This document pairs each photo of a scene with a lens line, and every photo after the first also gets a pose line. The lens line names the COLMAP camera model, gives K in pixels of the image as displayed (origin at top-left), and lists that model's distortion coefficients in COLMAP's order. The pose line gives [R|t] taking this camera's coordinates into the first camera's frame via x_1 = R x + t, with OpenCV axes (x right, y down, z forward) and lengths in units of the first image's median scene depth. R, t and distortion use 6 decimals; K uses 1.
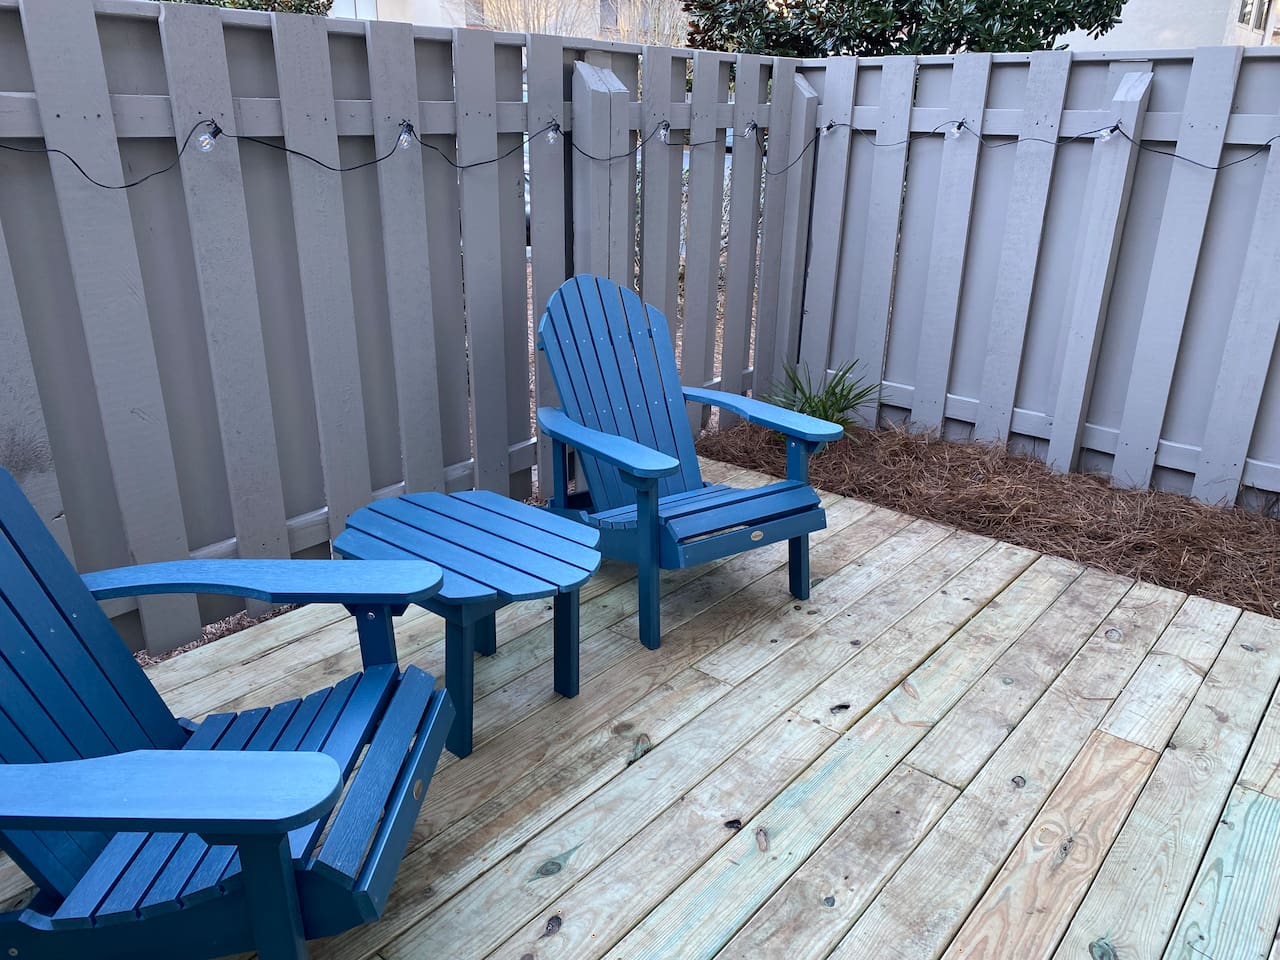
lens RADIAL K [[987.6, 0, 639.2], [0, 987.6, 481.8], [0, 0, 1]] dist [0.016510, -0.012797]
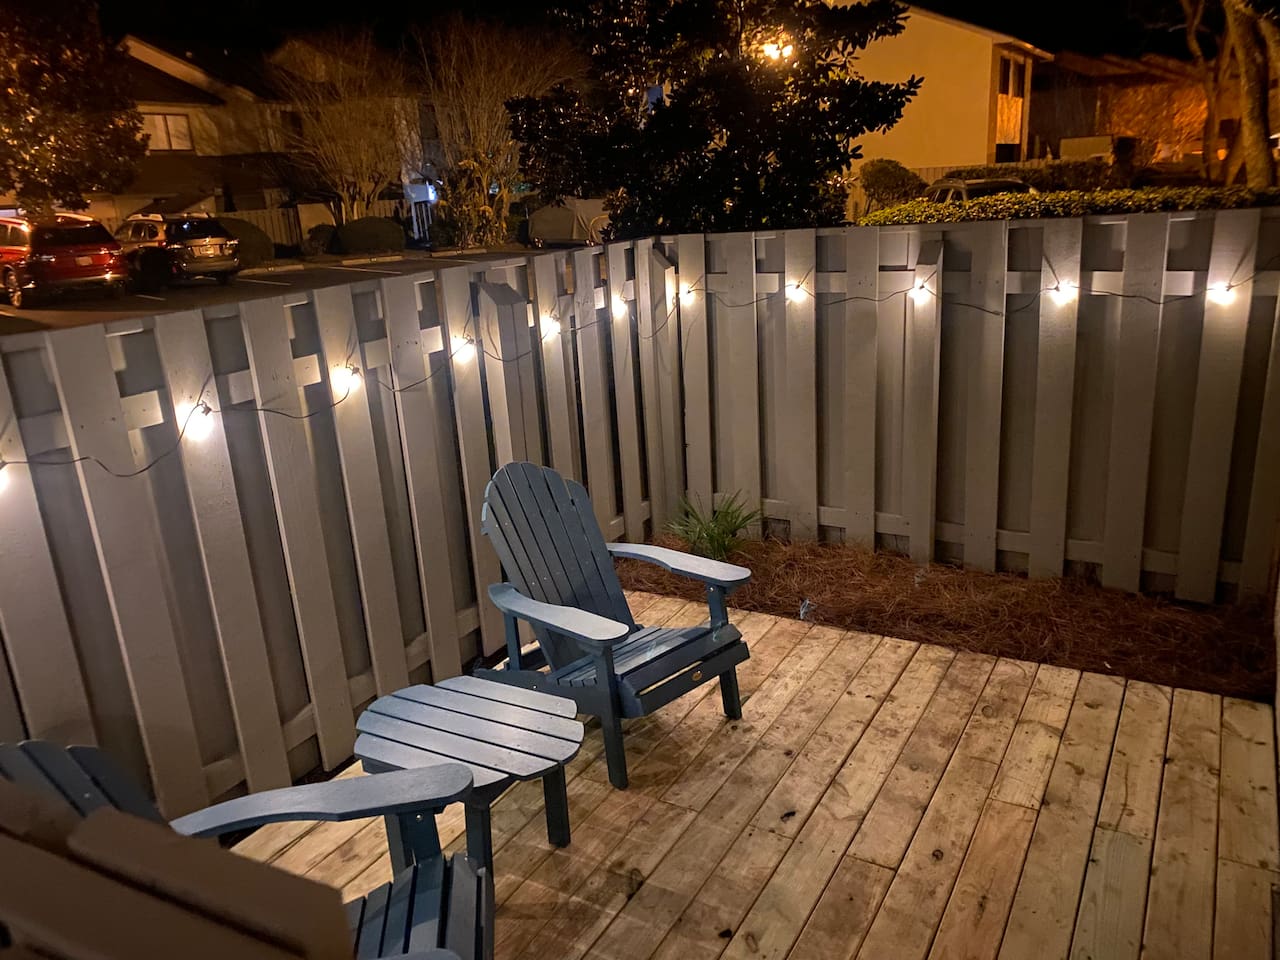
lens RADIAL K [[987.6, 0, 641.7], [0, 987.6, 478.5], [0, 0, 1]] dist [0.016510, -0.012797]
pose [[0.982094, -0.124765, 0.141155, -0.083872], [0.135751, 0.988193, -0.071043, -0.106163], [-0.130624, 0.088933, 0.987435, -0.189376]]
